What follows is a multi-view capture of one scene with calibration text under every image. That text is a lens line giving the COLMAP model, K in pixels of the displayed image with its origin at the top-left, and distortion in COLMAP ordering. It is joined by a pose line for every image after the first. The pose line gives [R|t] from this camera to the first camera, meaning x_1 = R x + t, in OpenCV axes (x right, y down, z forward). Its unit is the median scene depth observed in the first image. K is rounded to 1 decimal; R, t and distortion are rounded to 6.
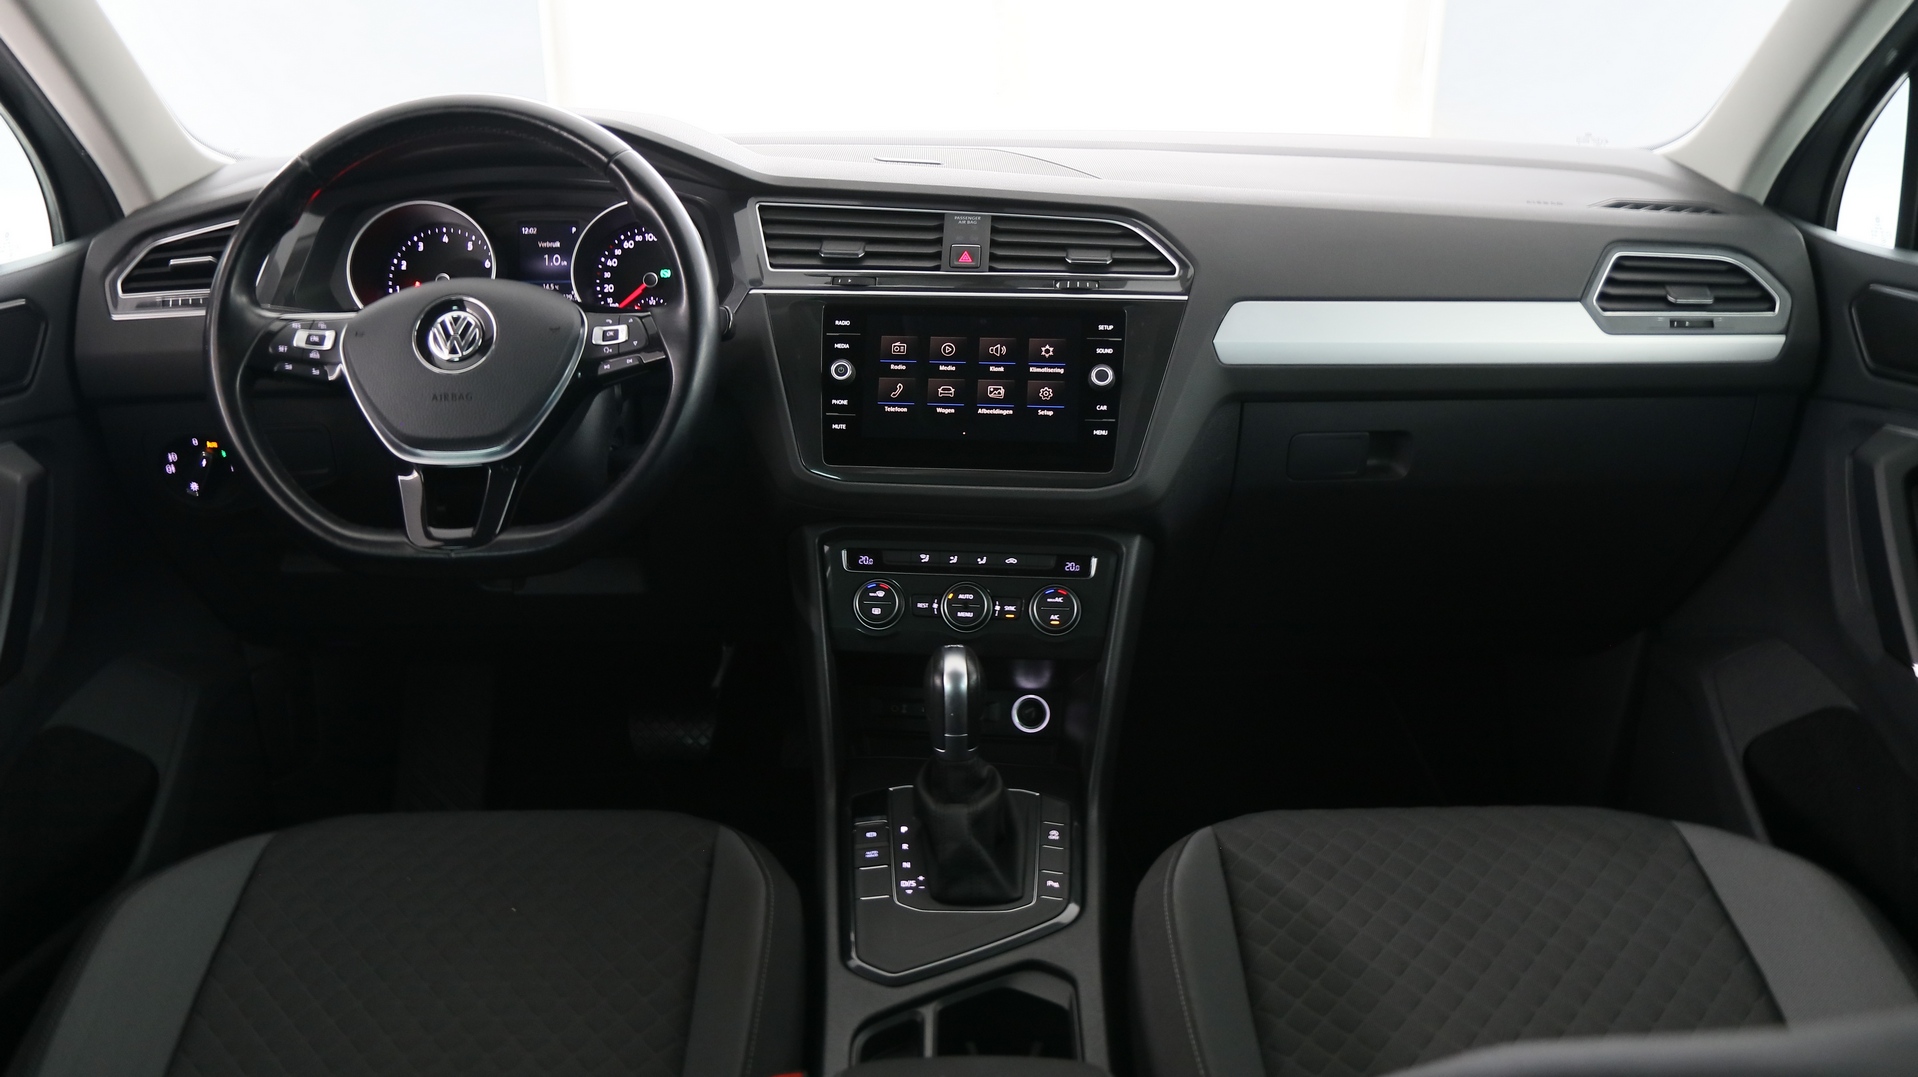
lens RADIAL K [[1522.4, 0, 967.3], [0, 1522.4, 557.9], [0, 0, 1]] dist [-0.015058, 0.044969]
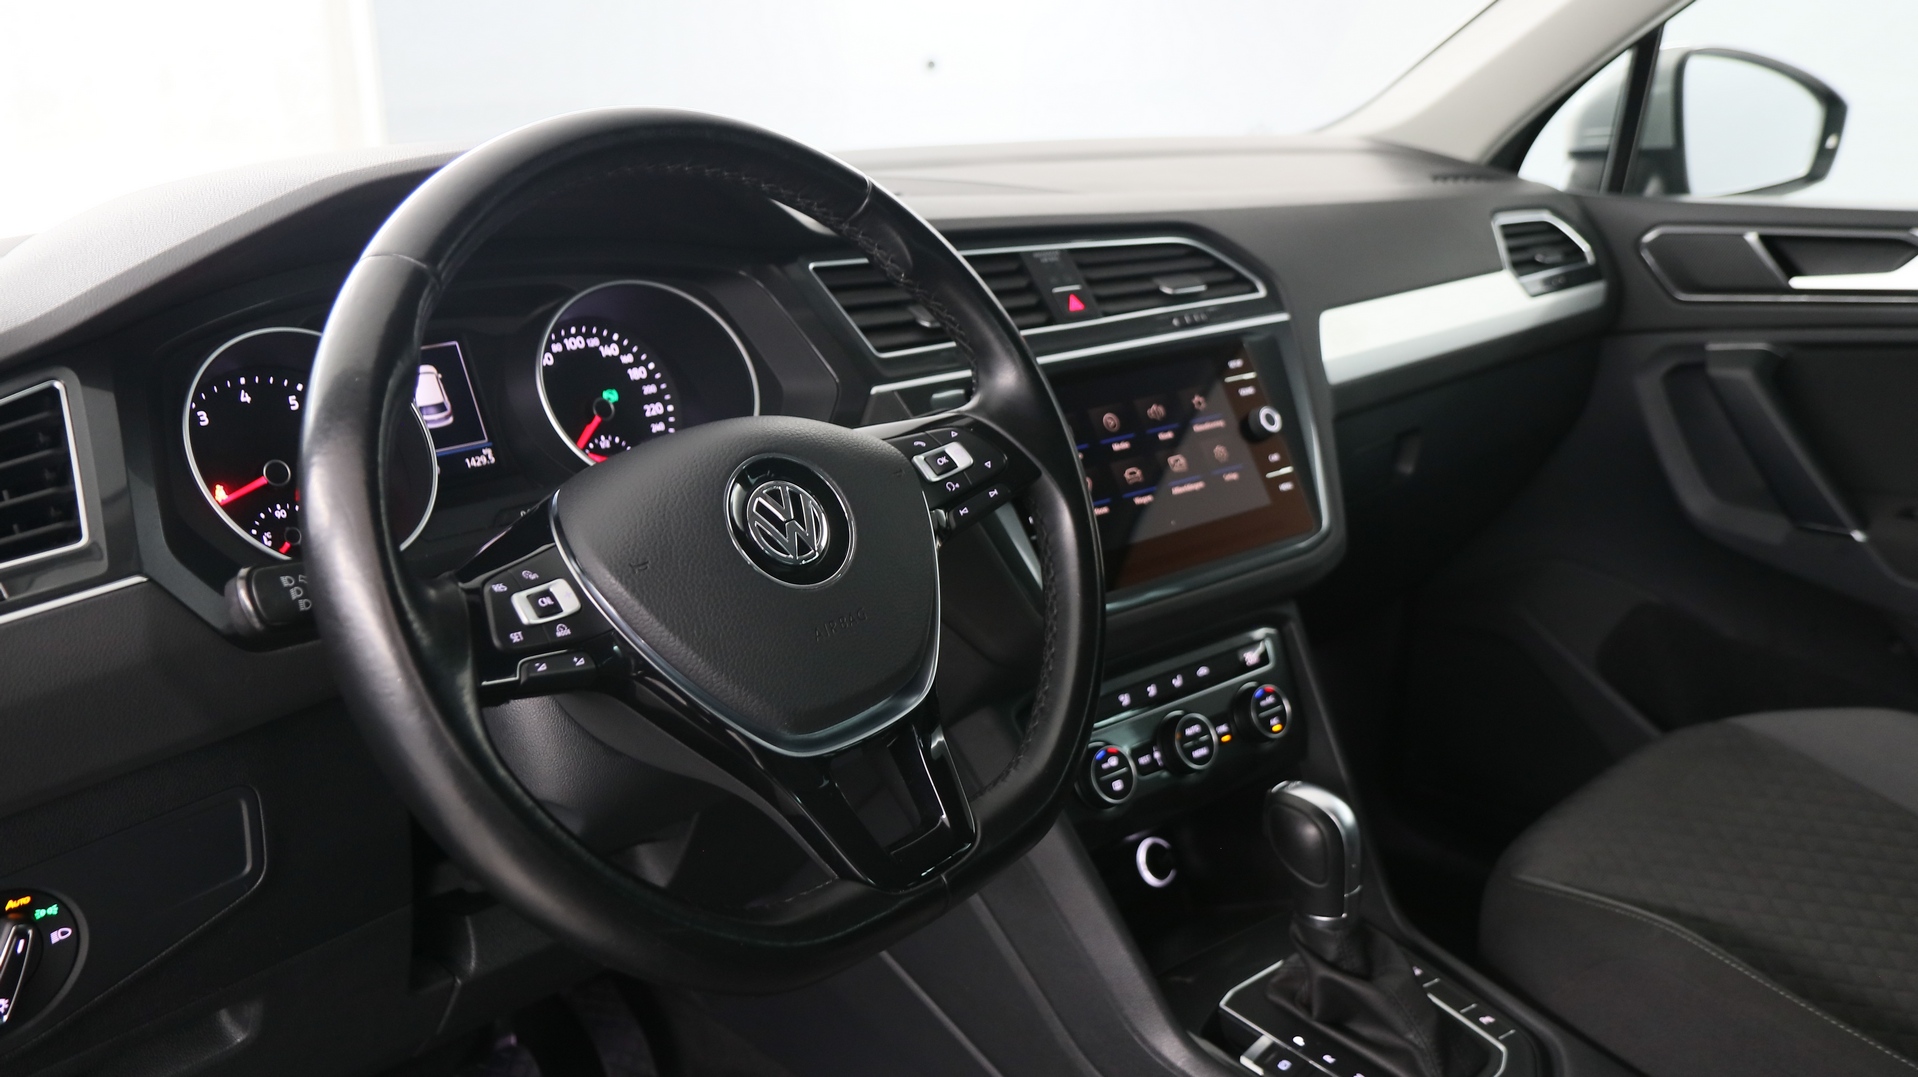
lens RADIAL K [[1534.6, 0, 943.5], [0, 1534.6, 546.9], [0, 0, 1]] dist [0.050135, 0.006265]
pose [[0.715573, -0.223157, 0.661934, -0.593479], [0.256335, 0.965378, 0.048350, -0.135932], [-0.649806, 0.135079, 0.748001, 0.490767]]
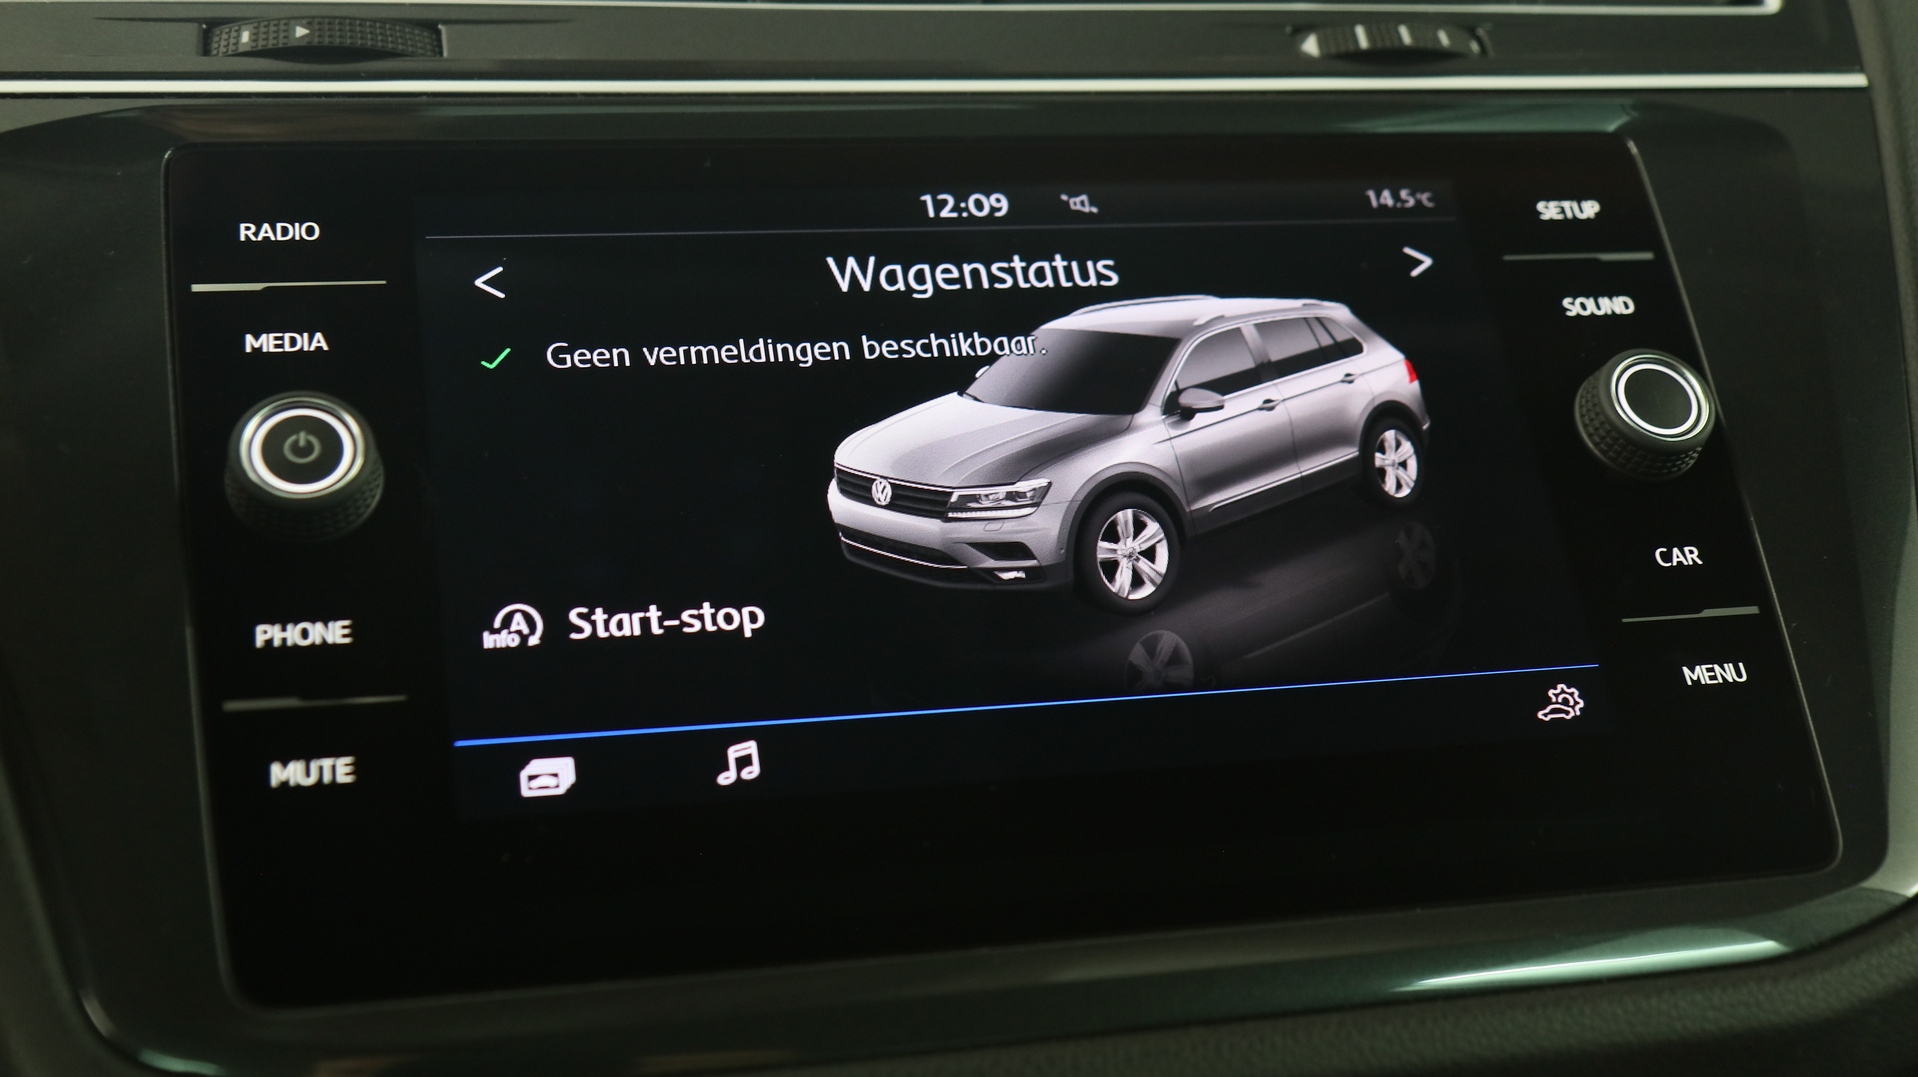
lens RADIAL K [[2380.7, 0, 967.9], [0, 2380.7, 517.8], [0, 0, 1]] dist [0.014398, 0.000000]
pose [[0.948010, -0.054712, 0.313501, -0.095734], [0.141876, 0.954458, -0.262454, -0.034287], [-0.284864, 0.293287, 0.912598, 0.728648]]
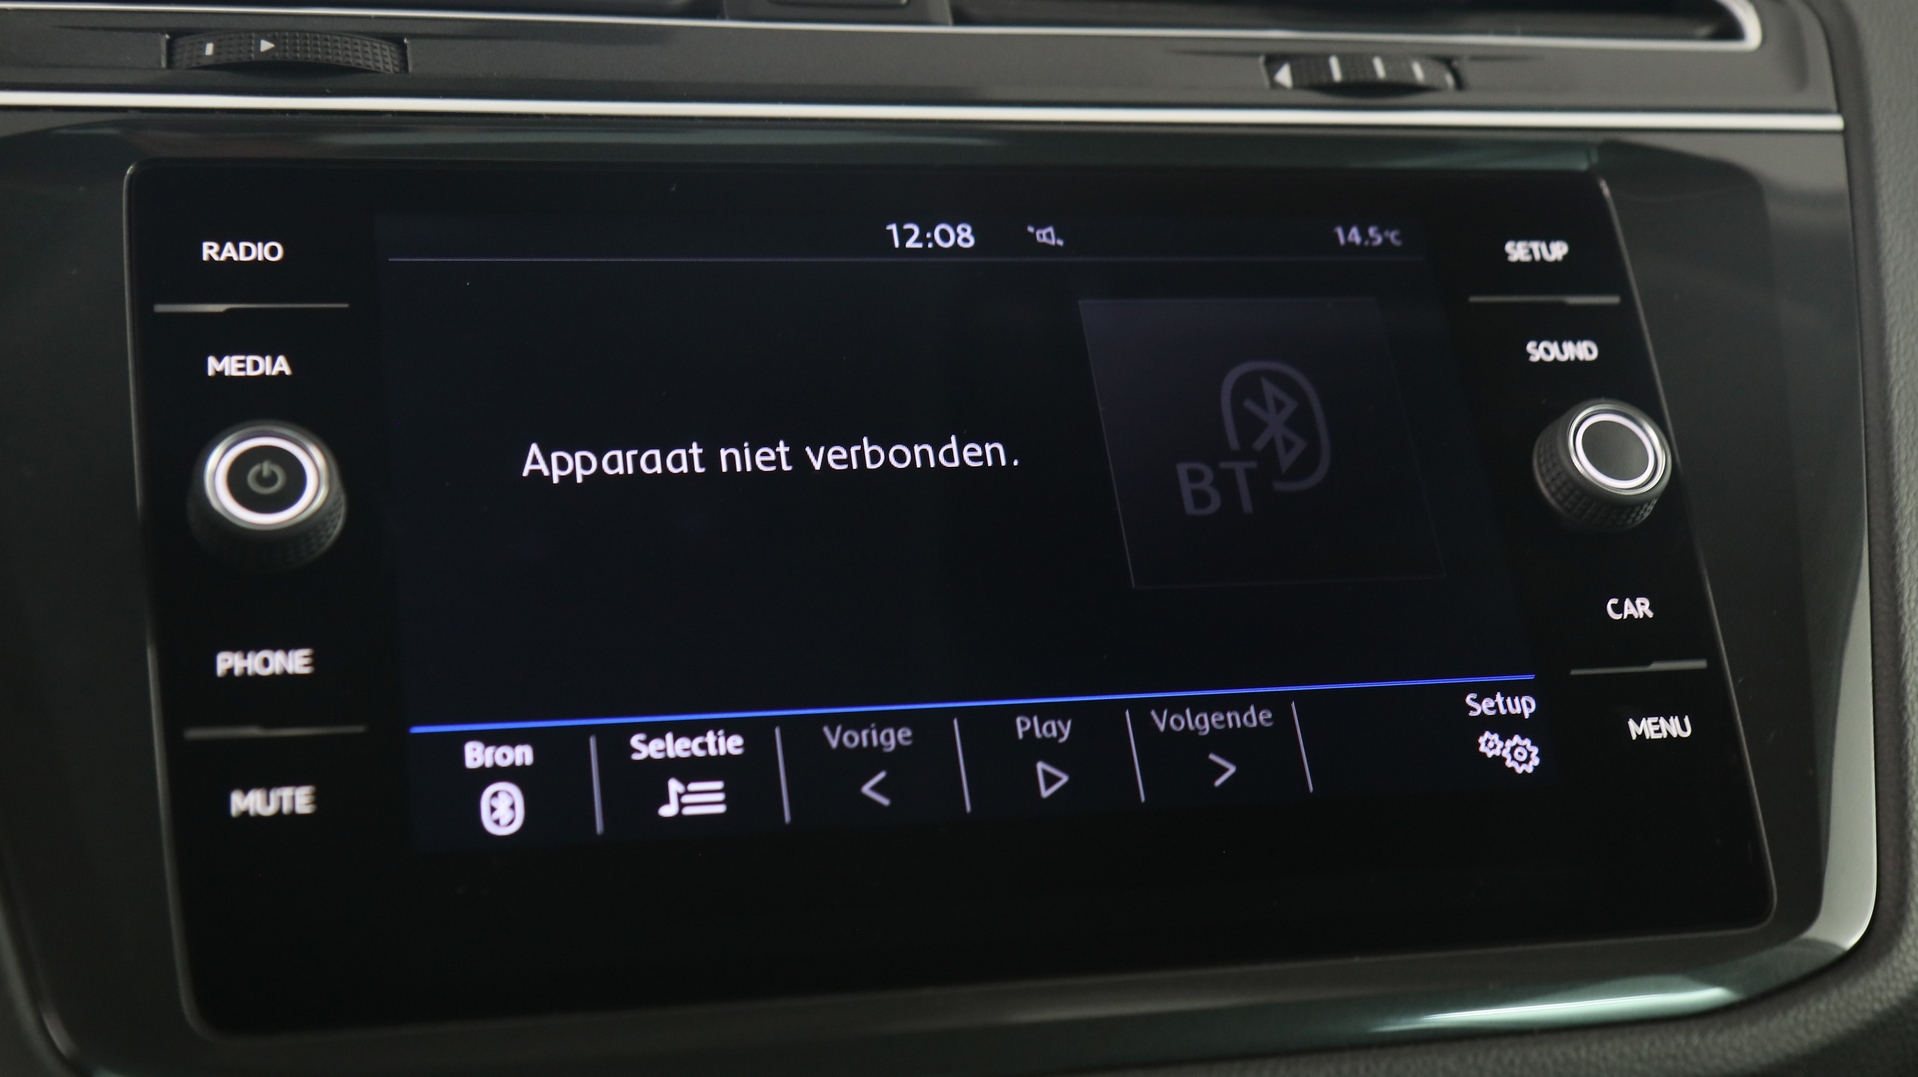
lens RADIAL K [[2581.4, 0, 968.9], [0, 2581.4, 536.5], [0, 0, 1]] dist [0.020895, 0.000000]
pose [[0.943926, -0.039290, 0.327811, -0.103360], [0.119808, 0.965976, -0.229208, -0.039595], [-0.307652, 0.255630, 0.916517, 0.701007]]
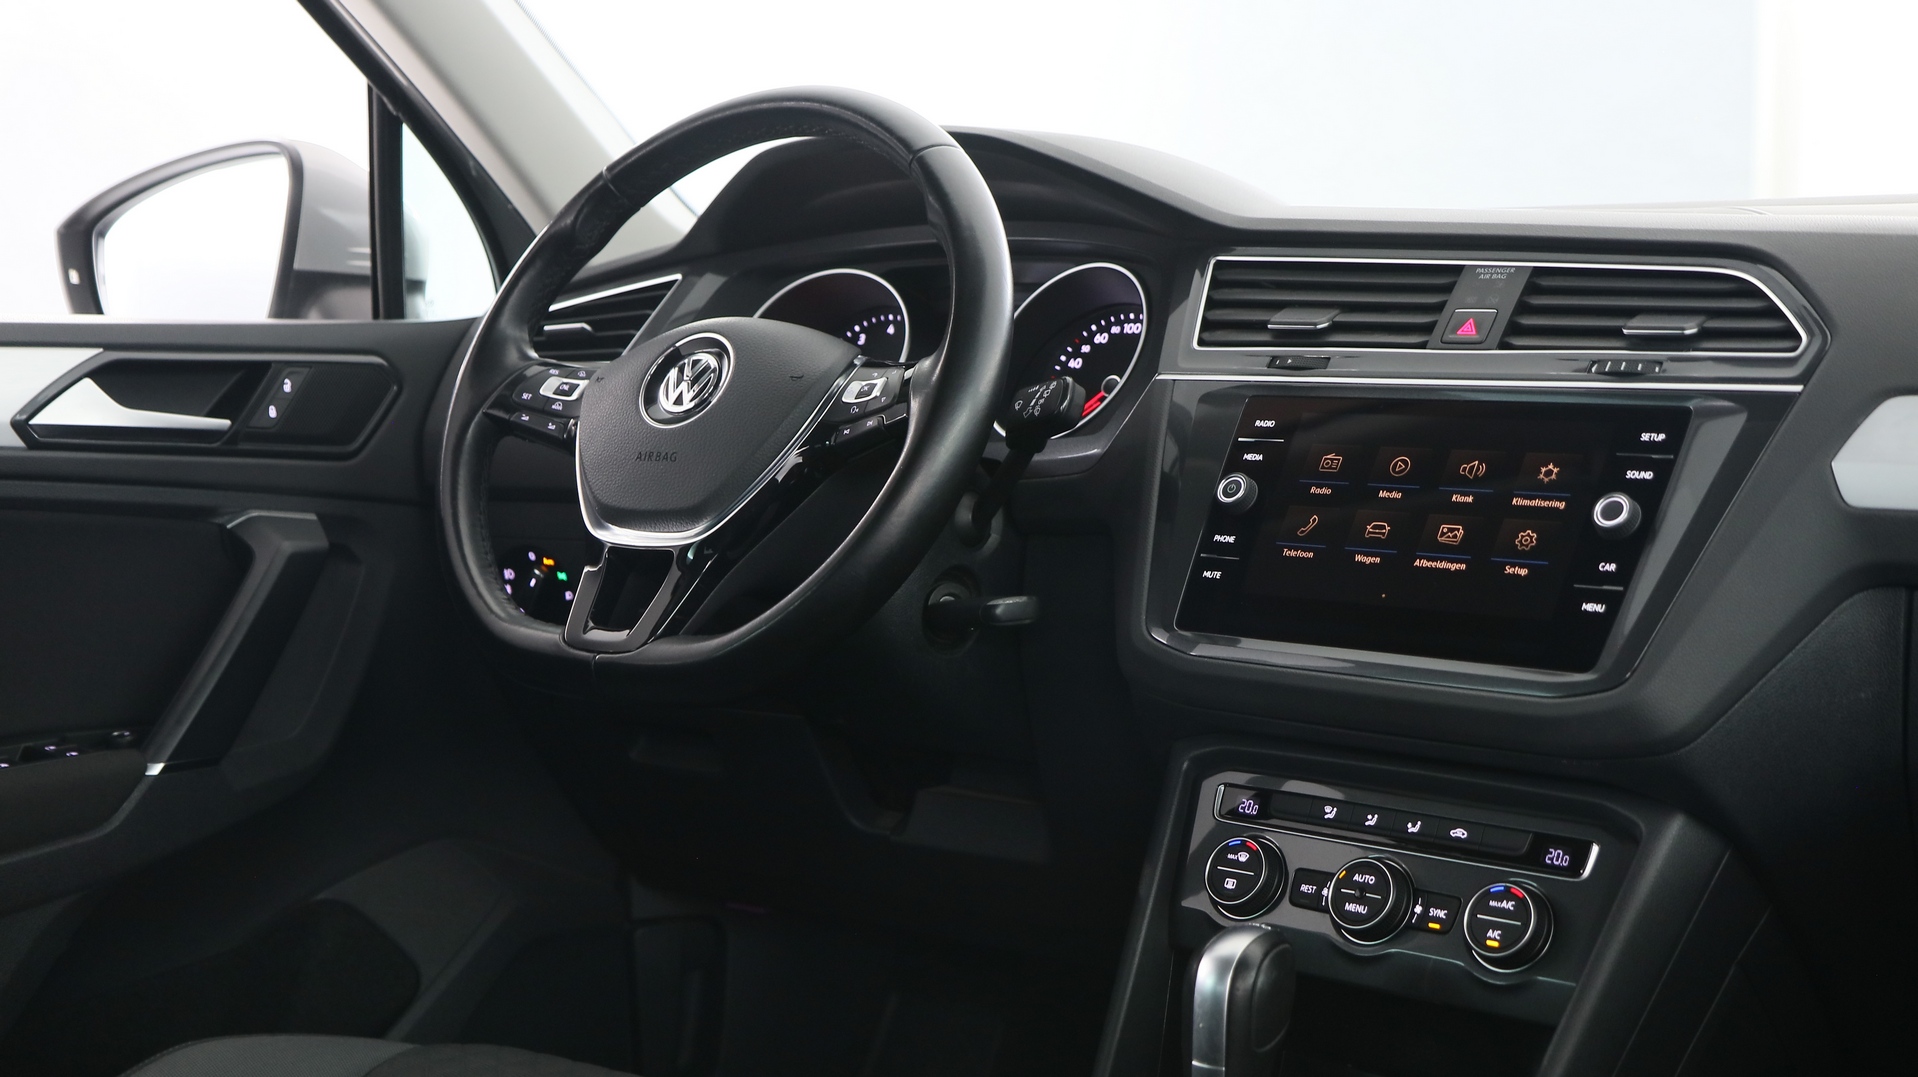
lens RADIAL K [[2581.4, 0, 914.8], [0, 2581.4, 516.6], [0, 0, 1]] dist [0.020895, 0.000000]
pose [[0.780772, 0.046392, -0.623092, 0.476845], [-0.213423, 0.957061, -0.196174, 0.124346], [0.587236, 0.286149, 0.757147, 0.116254]]
